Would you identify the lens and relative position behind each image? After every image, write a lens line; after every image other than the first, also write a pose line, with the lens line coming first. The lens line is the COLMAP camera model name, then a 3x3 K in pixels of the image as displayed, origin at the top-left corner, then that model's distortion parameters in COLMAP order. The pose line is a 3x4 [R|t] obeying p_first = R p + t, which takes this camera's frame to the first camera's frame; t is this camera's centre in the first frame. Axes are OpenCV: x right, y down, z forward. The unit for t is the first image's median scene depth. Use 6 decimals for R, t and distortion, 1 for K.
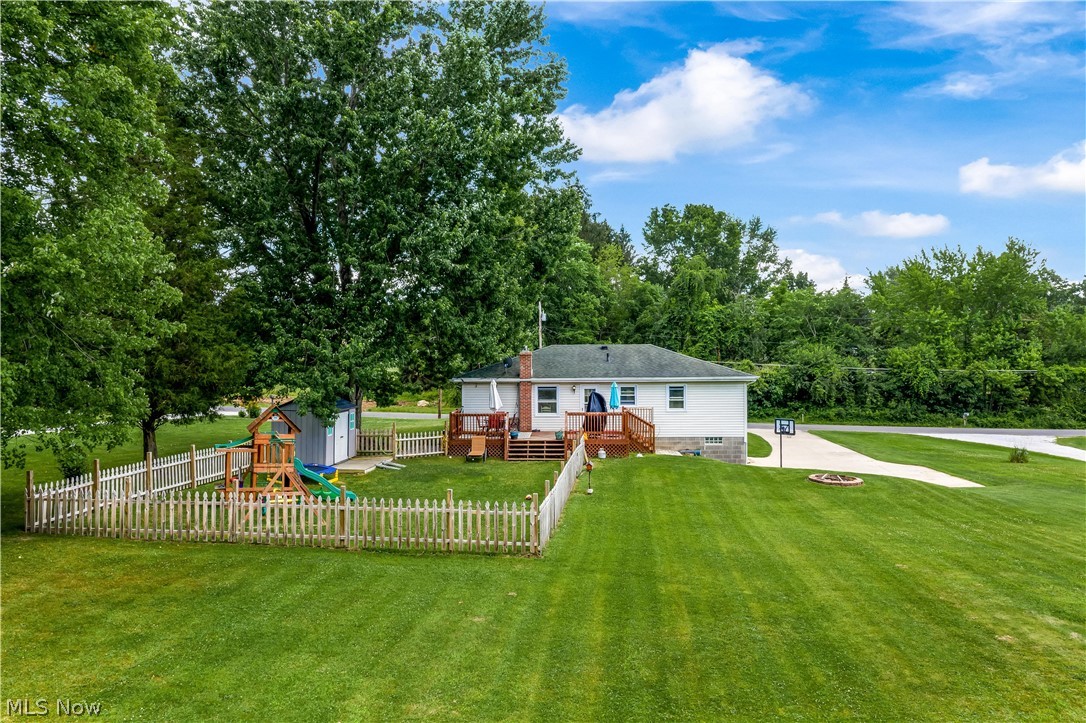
lens RADIAL K [[873.1, 0, 533.2], [0, 873.1, 363.9], [0, 0, 1]] dist [-0.012499, 0.012553]
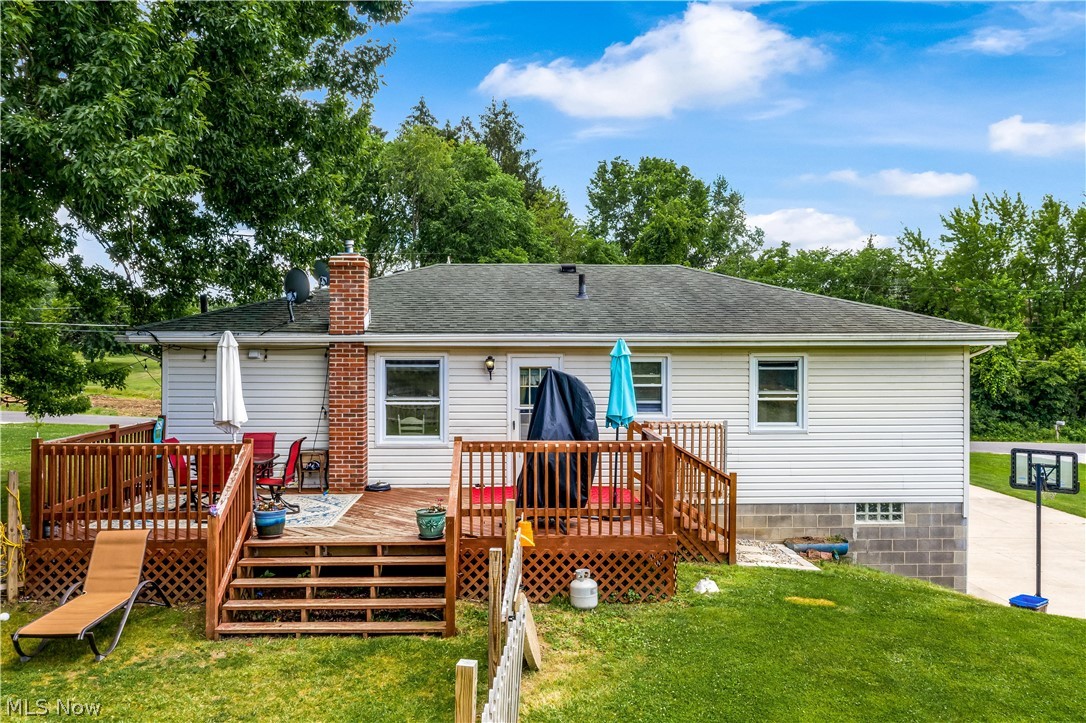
lens RADIAL K [[873.1, 0, 545.5], [0, 873.1, 360.1], [0, 0, 1]] dist [-0.012499, 0.012553]
pose [[0.995173, 0.007071, 0.097880, 0.035052], [-0.006326, 0.999949, -0.007917, 0.029018], [-0.097931, 0.007260, 0.995167, 0.658629]]
